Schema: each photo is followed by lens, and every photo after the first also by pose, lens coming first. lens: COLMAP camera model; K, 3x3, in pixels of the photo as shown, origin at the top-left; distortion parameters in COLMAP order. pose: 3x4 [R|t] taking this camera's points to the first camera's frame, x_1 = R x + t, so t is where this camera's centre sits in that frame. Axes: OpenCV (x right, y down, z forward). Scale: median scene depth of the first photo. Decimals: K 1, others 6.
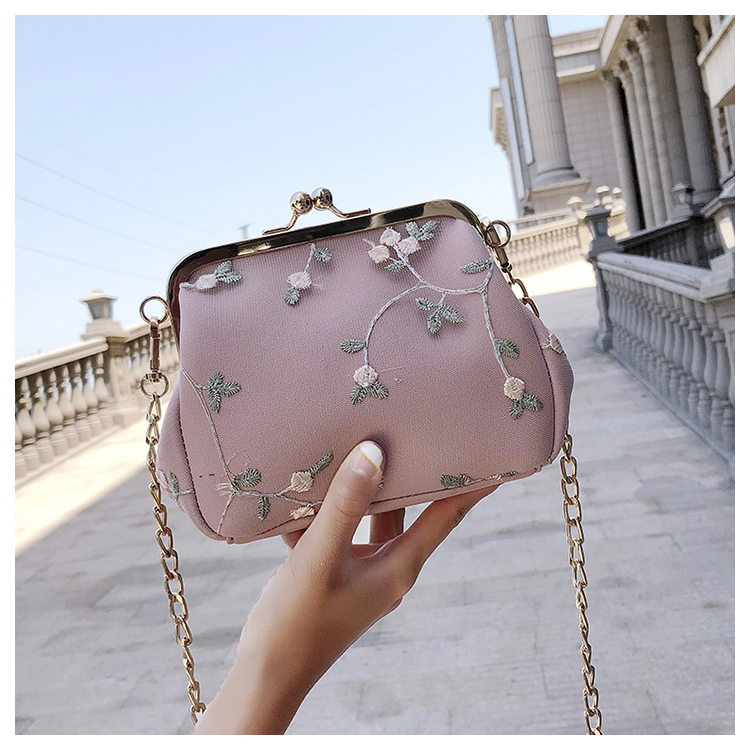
lens RADIAL K [[991.7, 0, 363.9], [0, 991.7, 374.7], [0, 0, 1]] dist [0.094050, -0.389422]
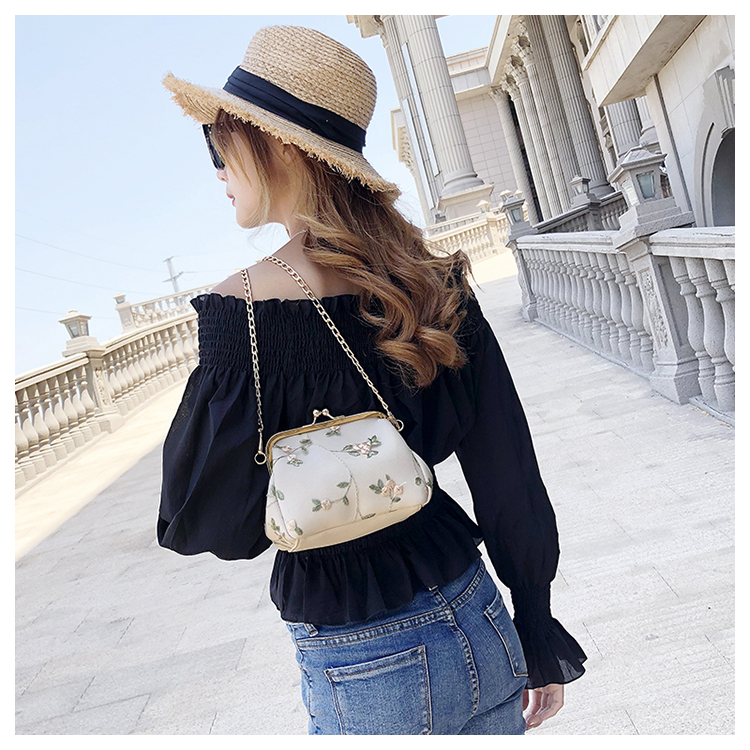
lens RADIAL K [[991.7, 0, 363.9], [0, 991.7, 374.7], [0, 0, 1]] dist [0.094050, -0.389422]
pose [[0.991072, -0.097360, 0.091094, -0.055880], [0.100166, 0.994611, -0.026745, 0.045483], [-0.087999, 0.035631, 0.995483, -0.115874]]
